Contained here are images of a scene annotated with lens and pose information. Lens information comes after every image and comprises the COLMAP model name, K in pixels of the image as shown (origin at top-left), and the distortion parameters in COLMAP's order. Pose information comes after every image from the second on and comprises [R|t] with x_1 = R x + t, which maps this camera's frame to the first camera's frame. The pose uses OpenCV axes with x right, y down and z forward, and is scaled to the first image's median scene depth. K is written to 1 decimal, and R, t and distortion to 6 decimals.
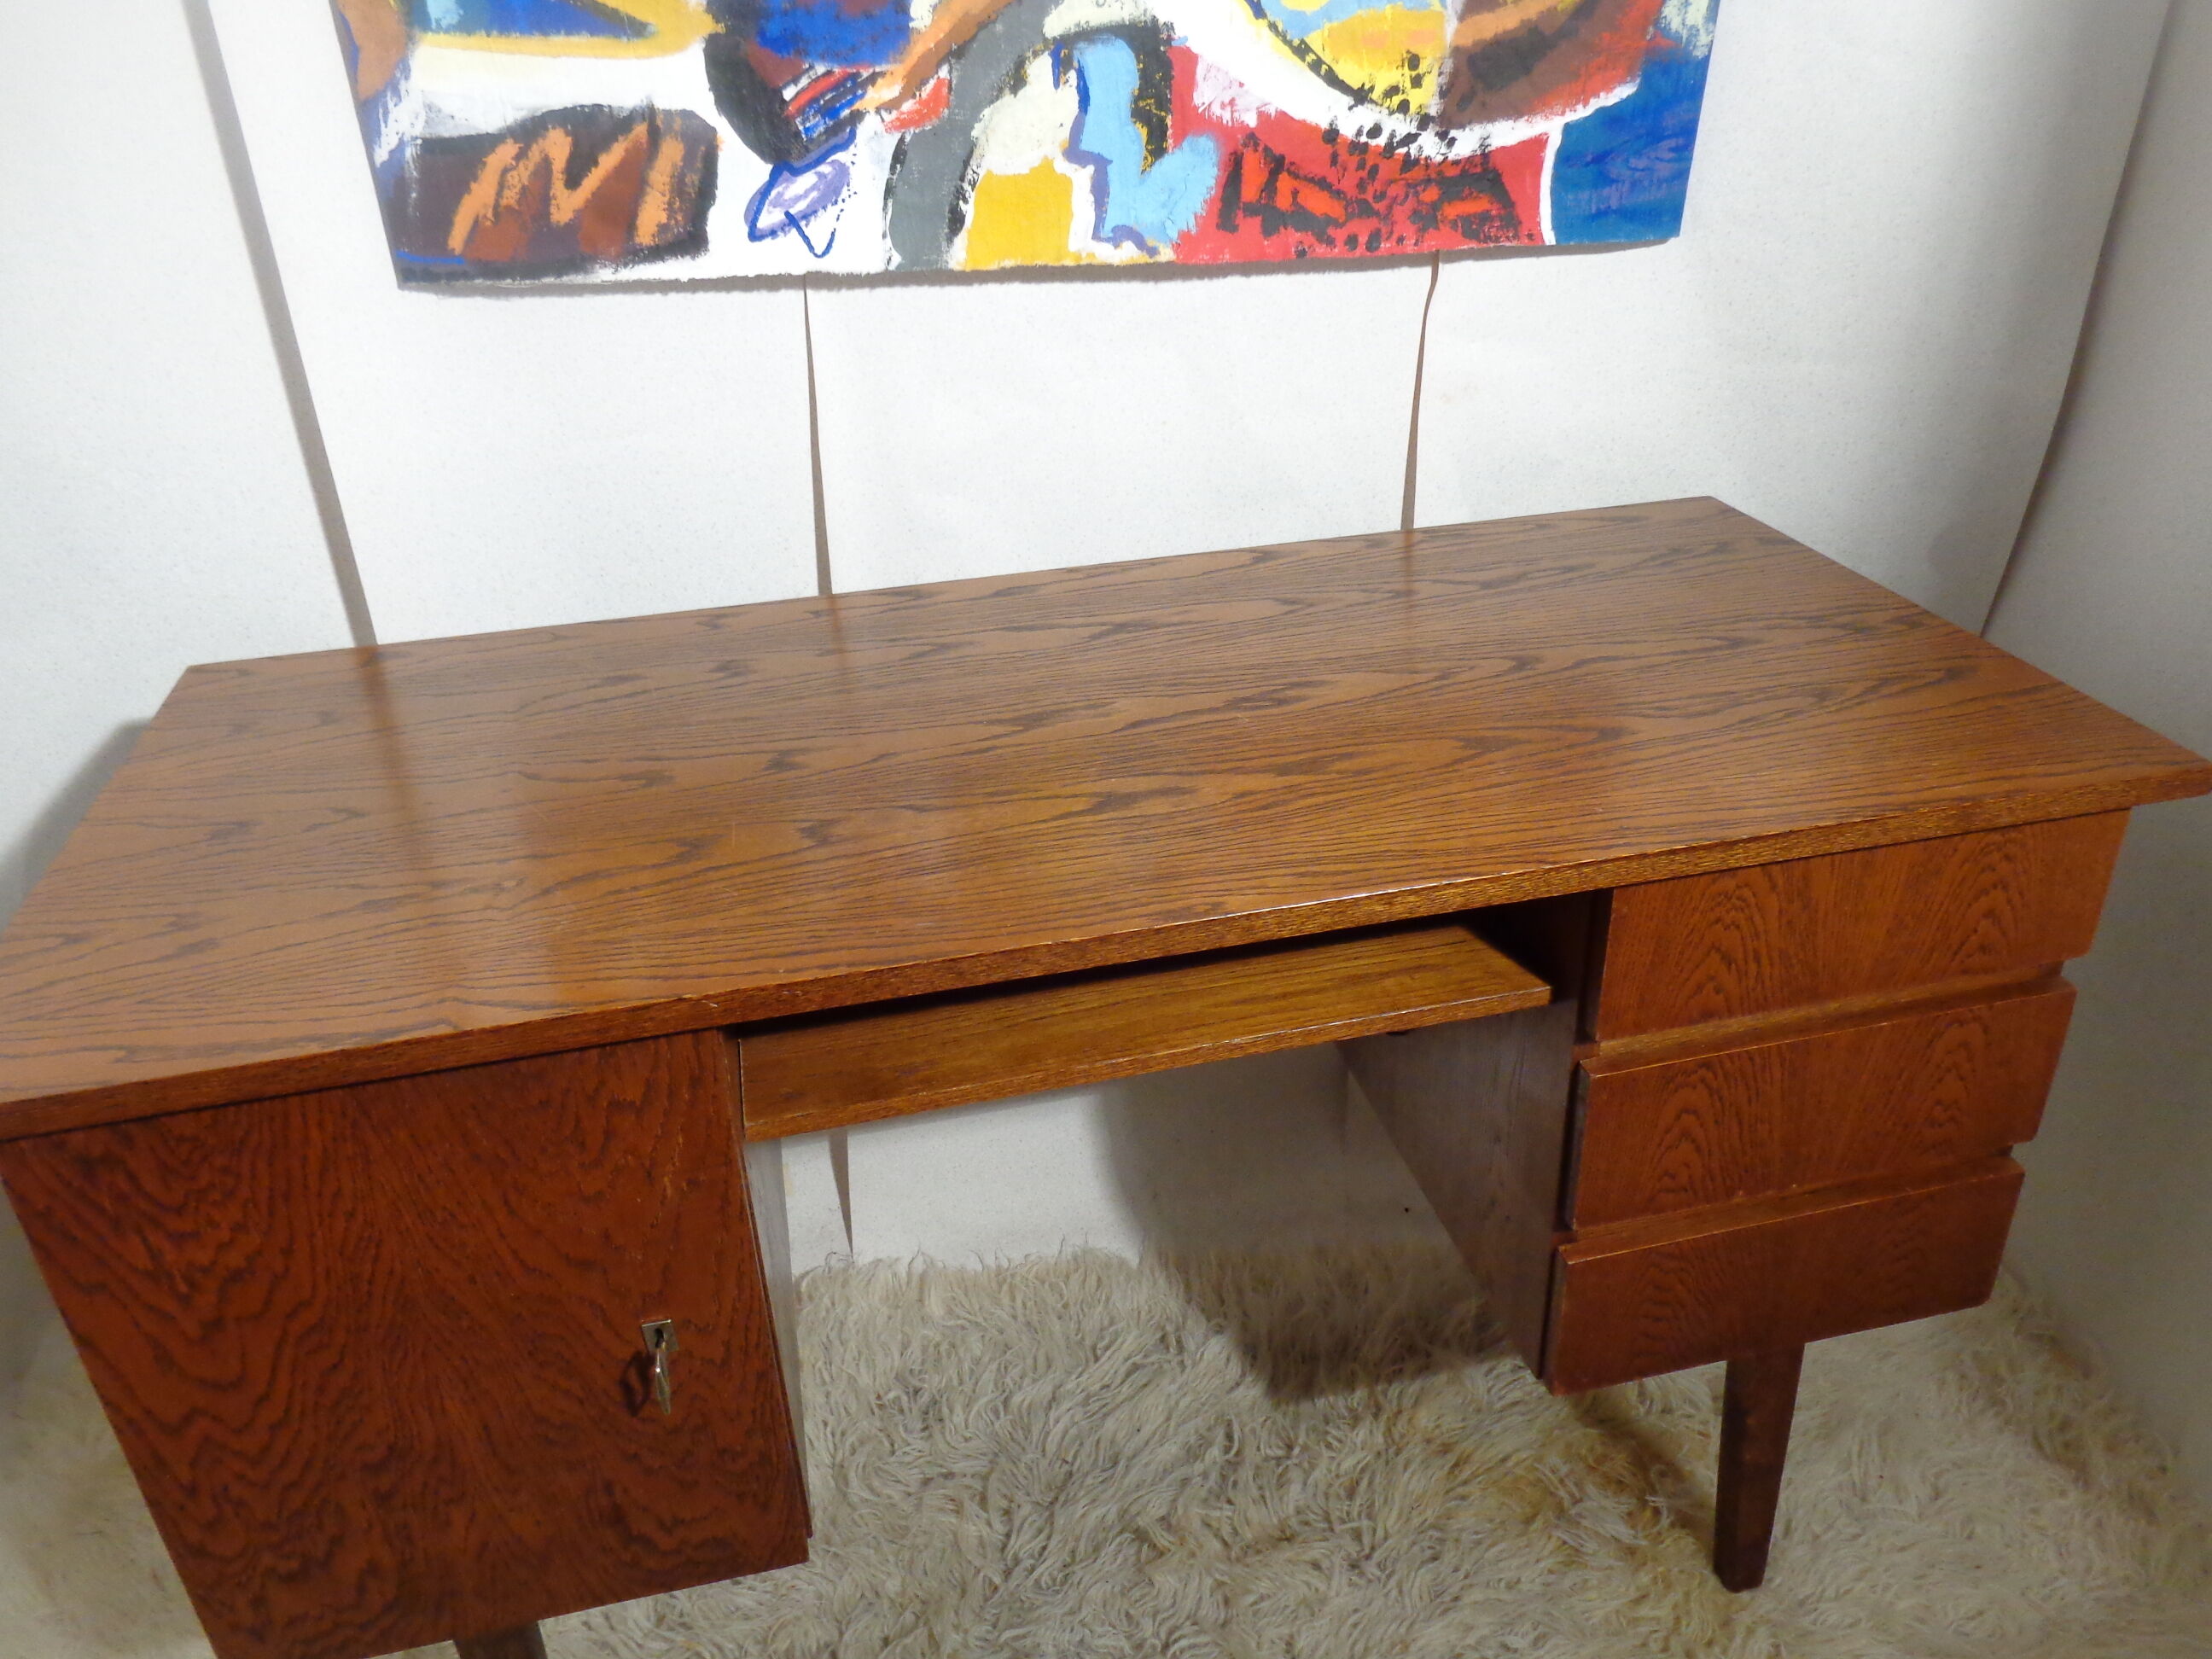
lens RADIAL K [[1663.6, 0, 1105.1], [0, 1663.6, 825.9], [0, 0, 1]] dist [0.000734, 0.002693]
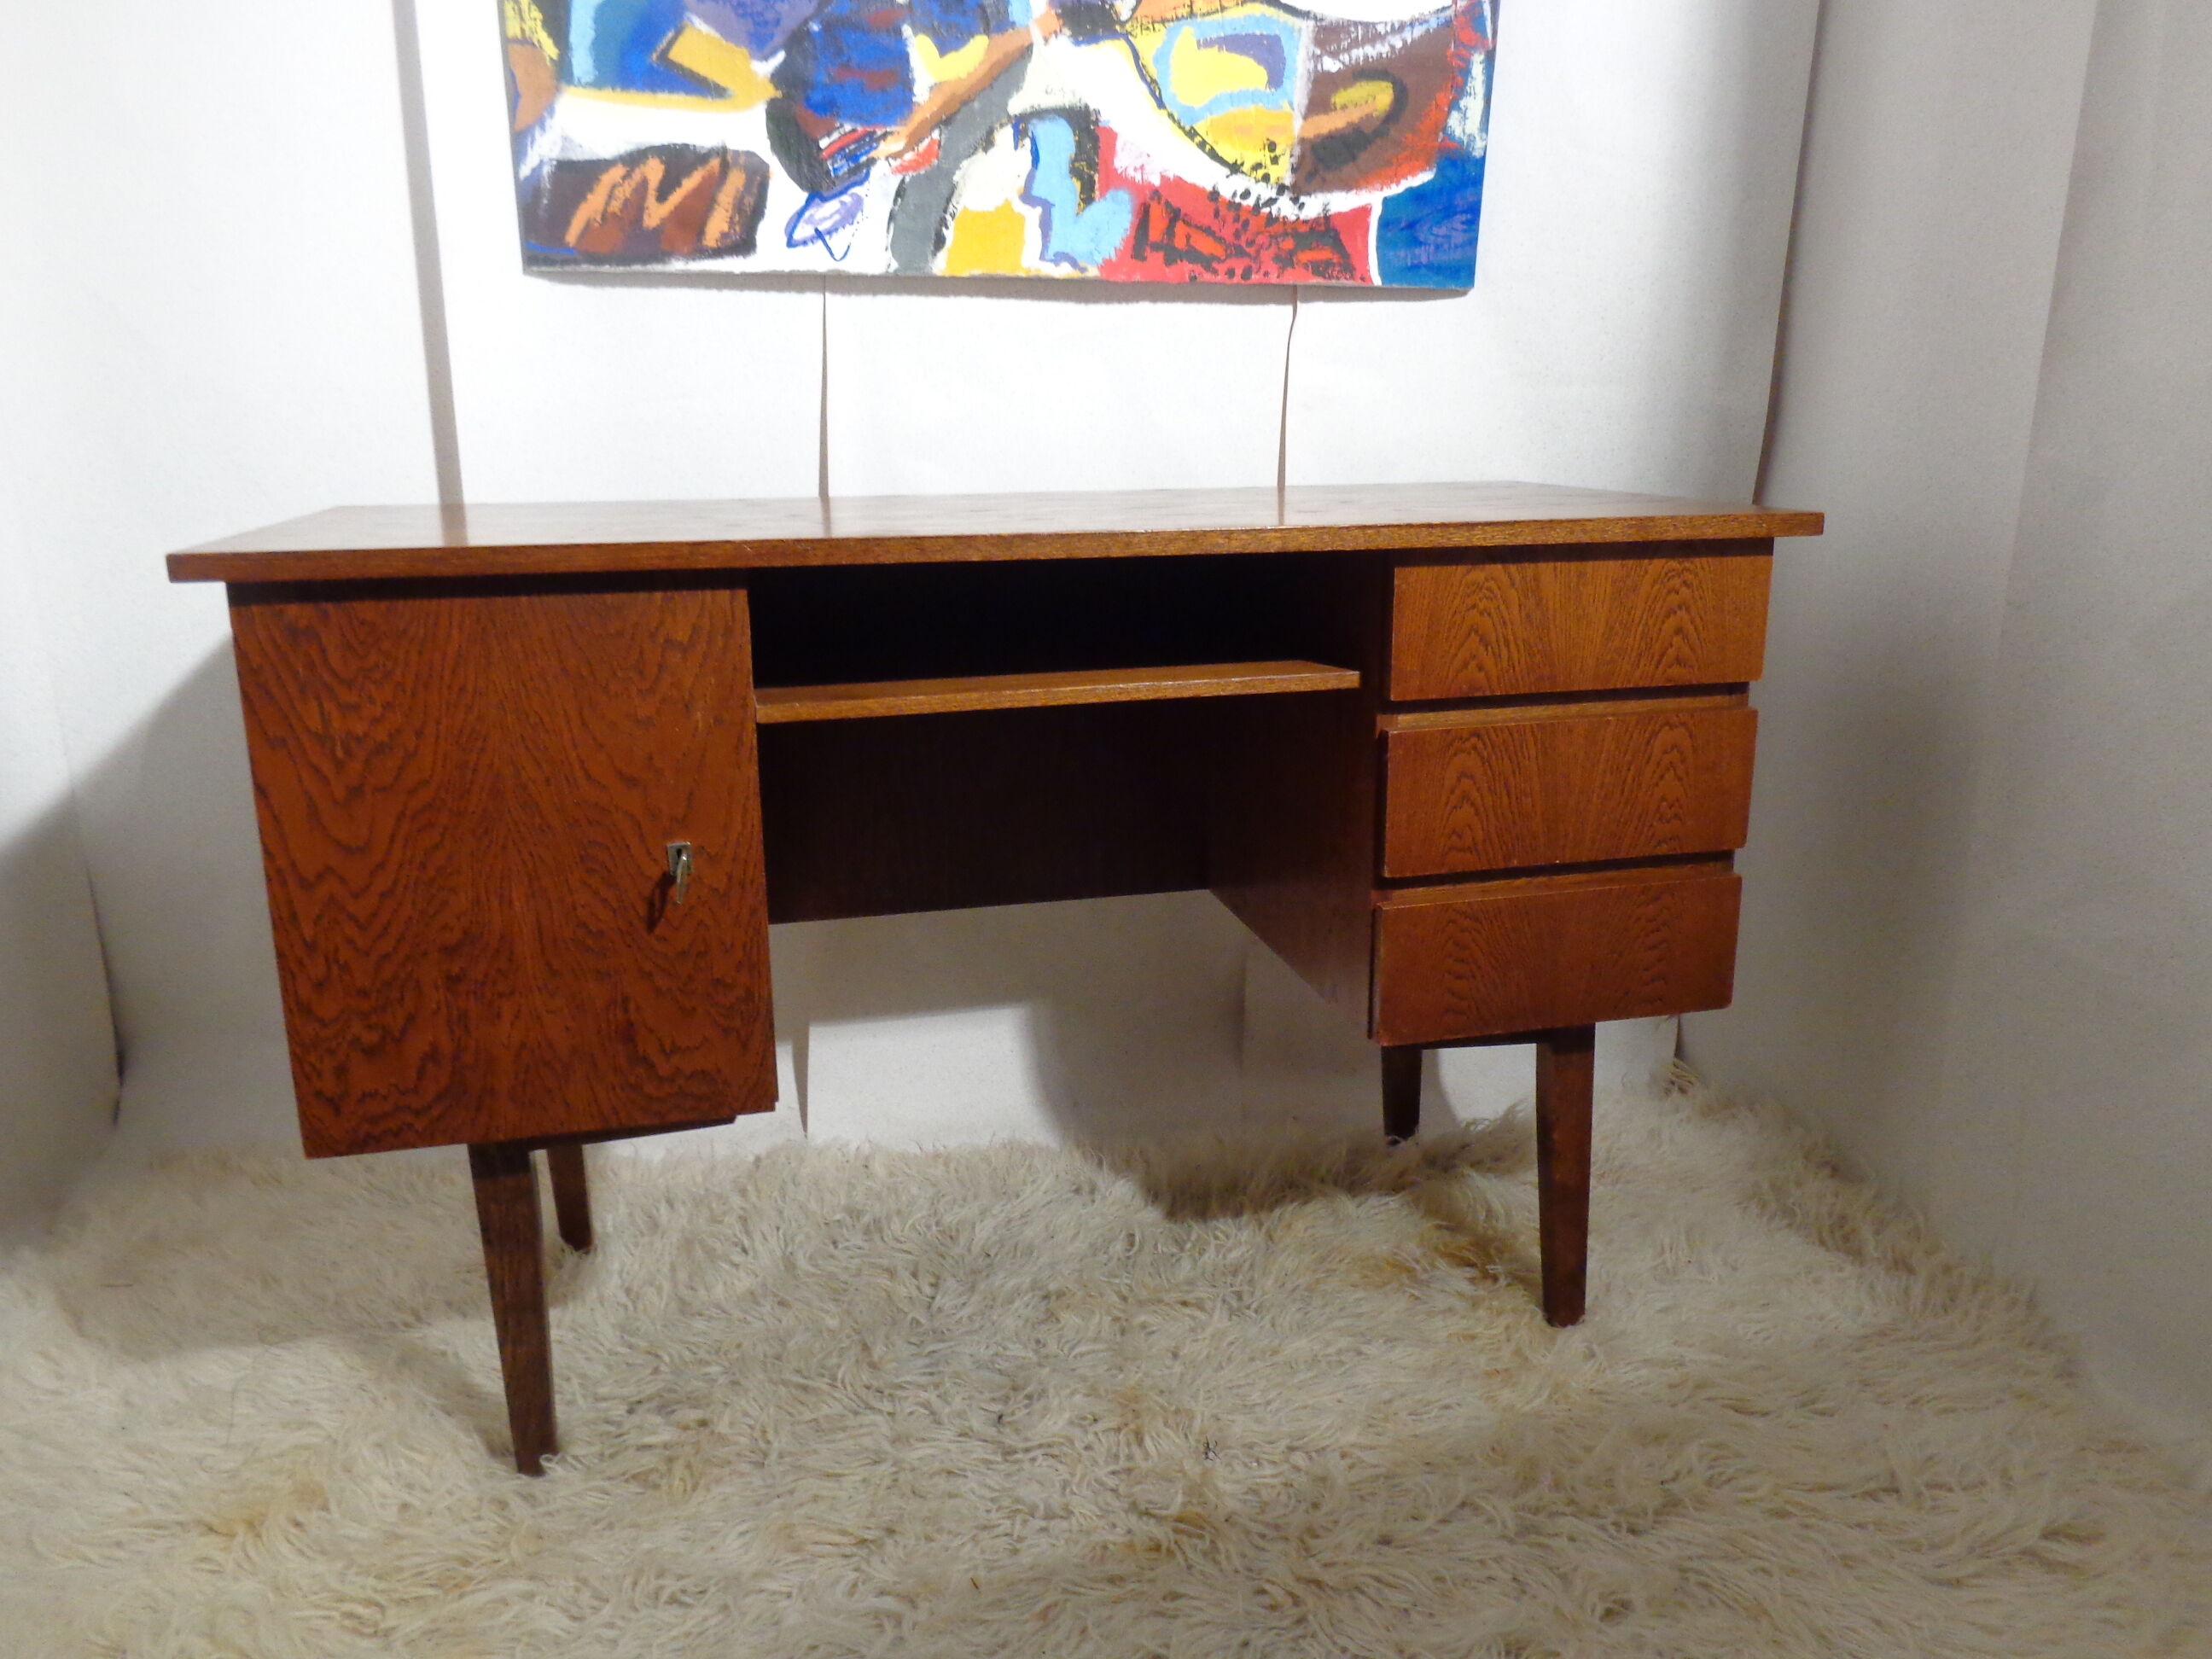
lens RADIAL K [[1663.6, 0, 1102.8], [0, 1663.6, 813.7], [0, 0, 1]] dist [0.000734, 0.002693]
pose [[0.999480, 0.025254, 0.020062, 0.029992], [-0.019604, 0.969602, -0.243901, 0.439193], [-0.025612, 0.243381, 0.969593, -0.221127]]
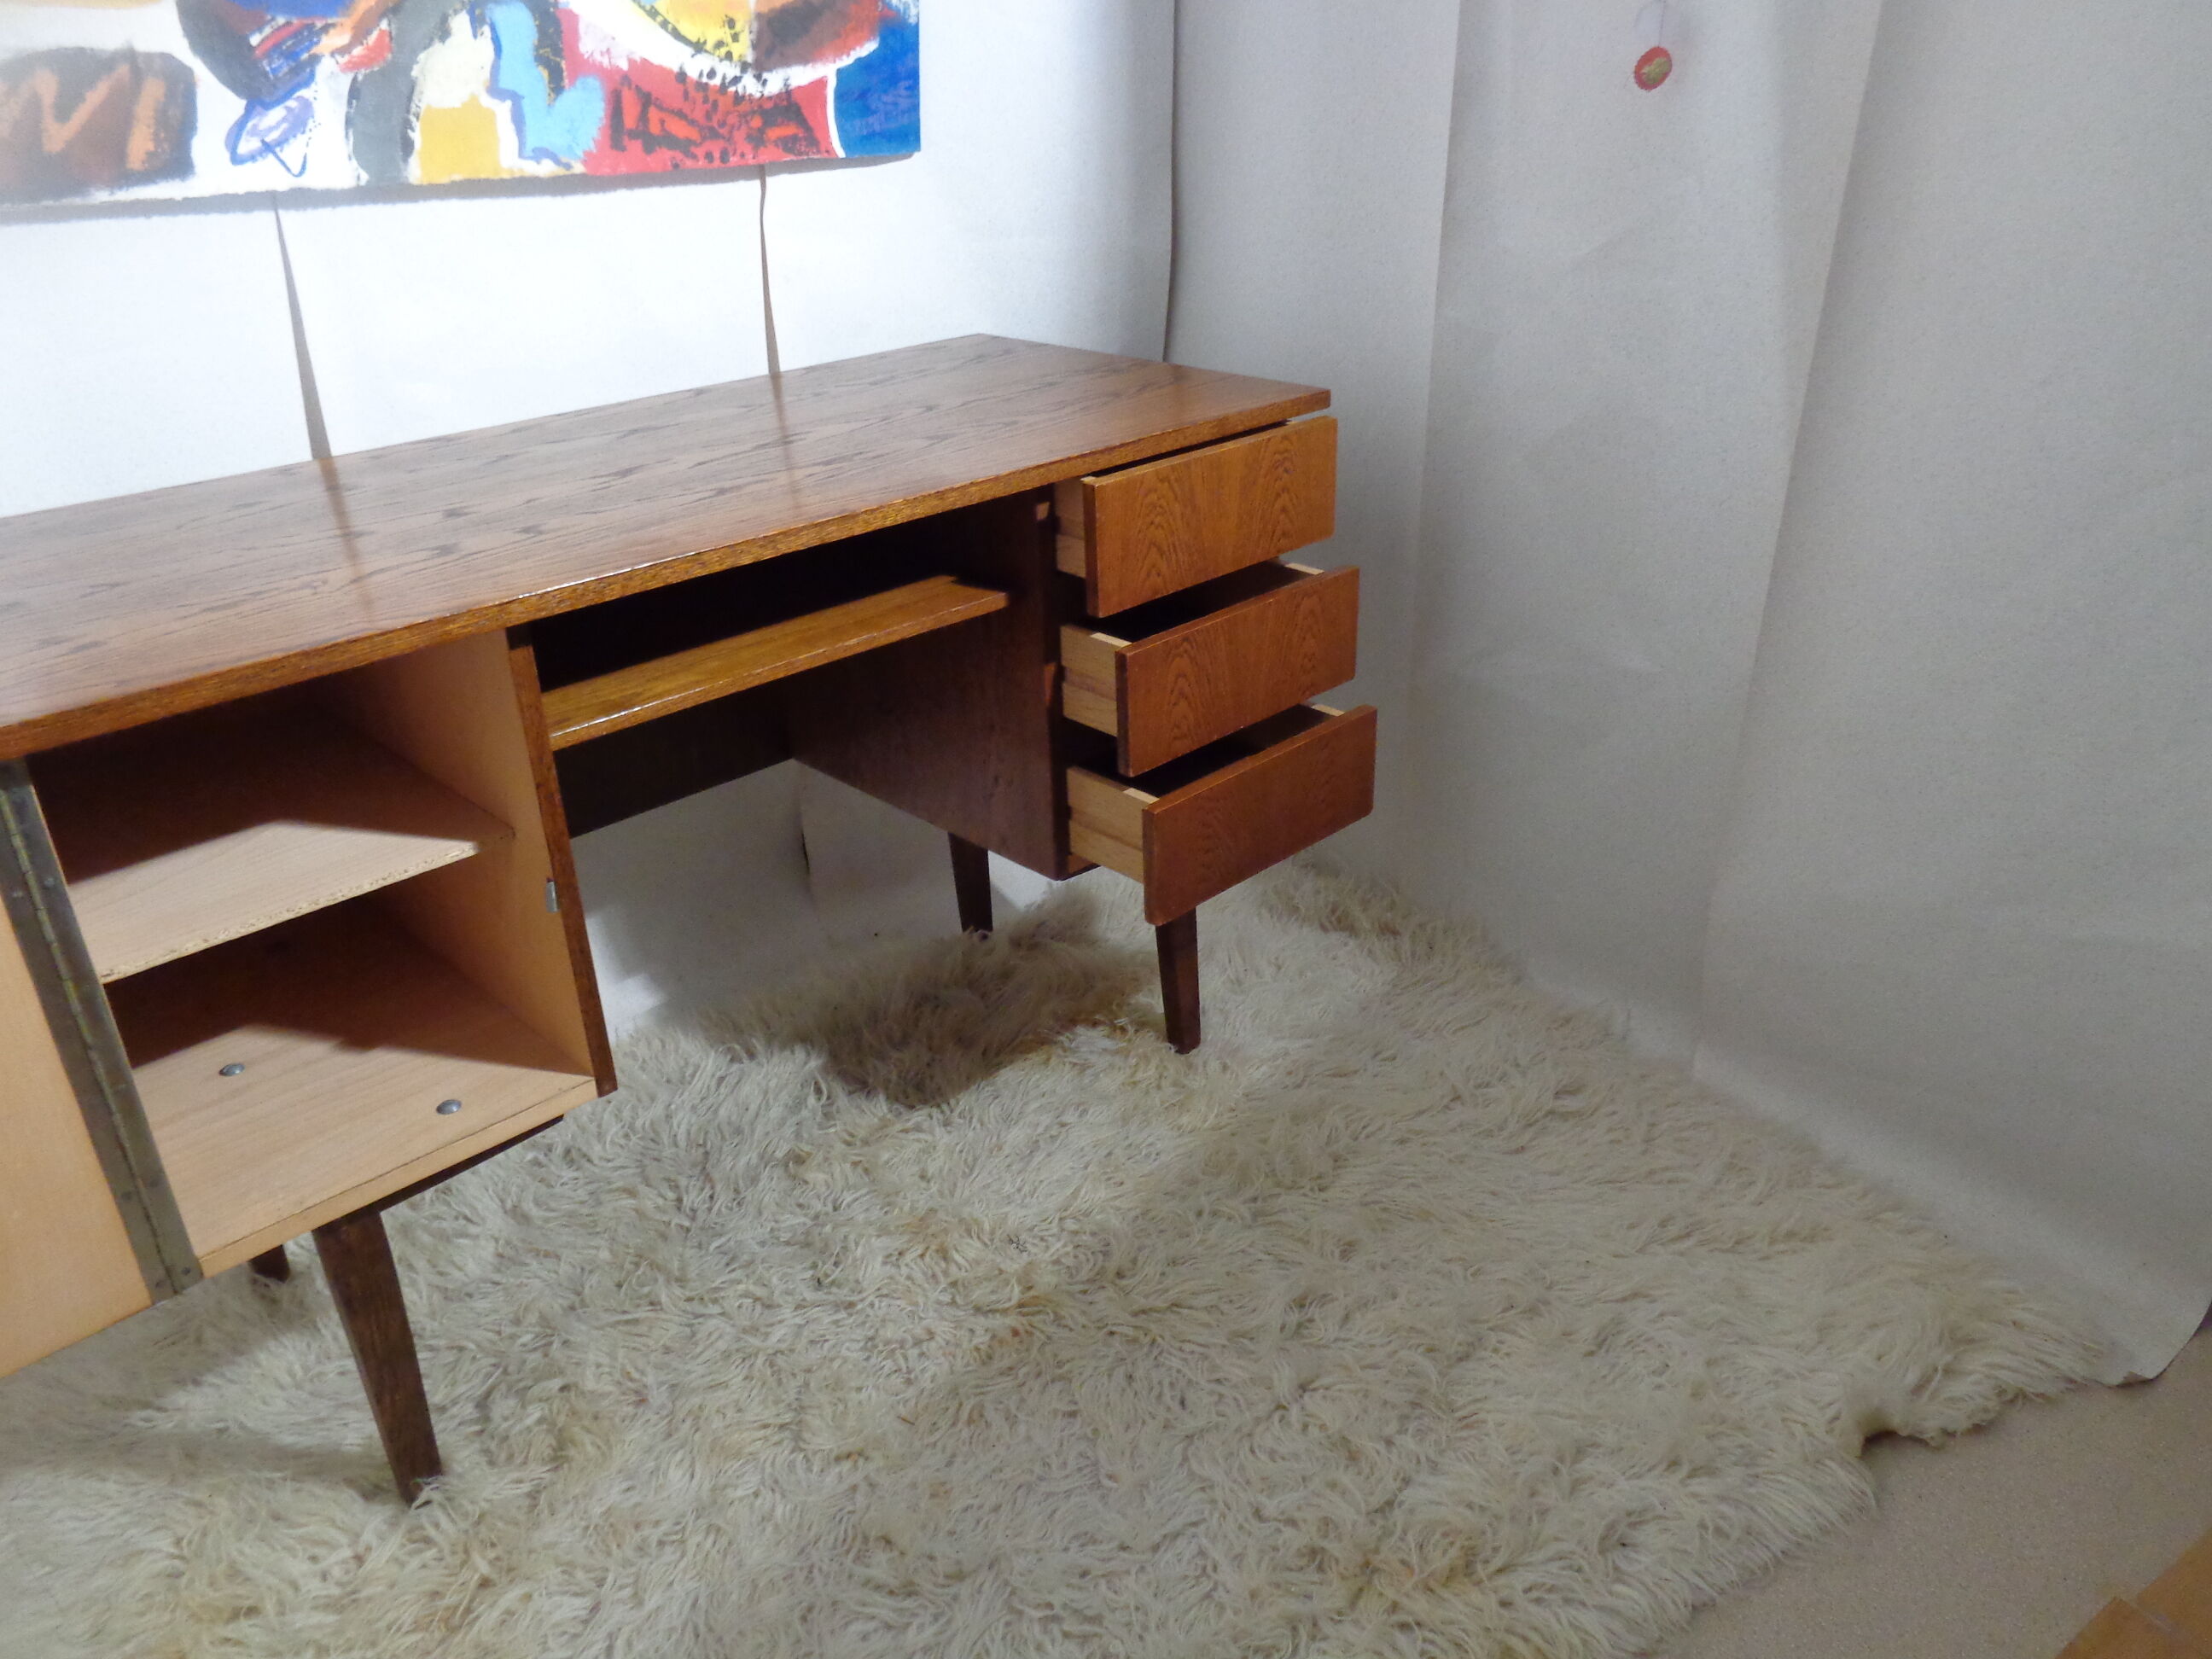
lens RADIAL K [[1663.6, 0, 1098.3], [0, 1663.6, 820.7], [0, 0, 1]] dist [0.000734, 0.002693]
pose [[0.855932, -0.215927, 0.469847, -0.356965], [0.245015, 0.969519, -0.000788, 0.268436], [-0.455355, 0.115794, 0.882748, -0.295351]]
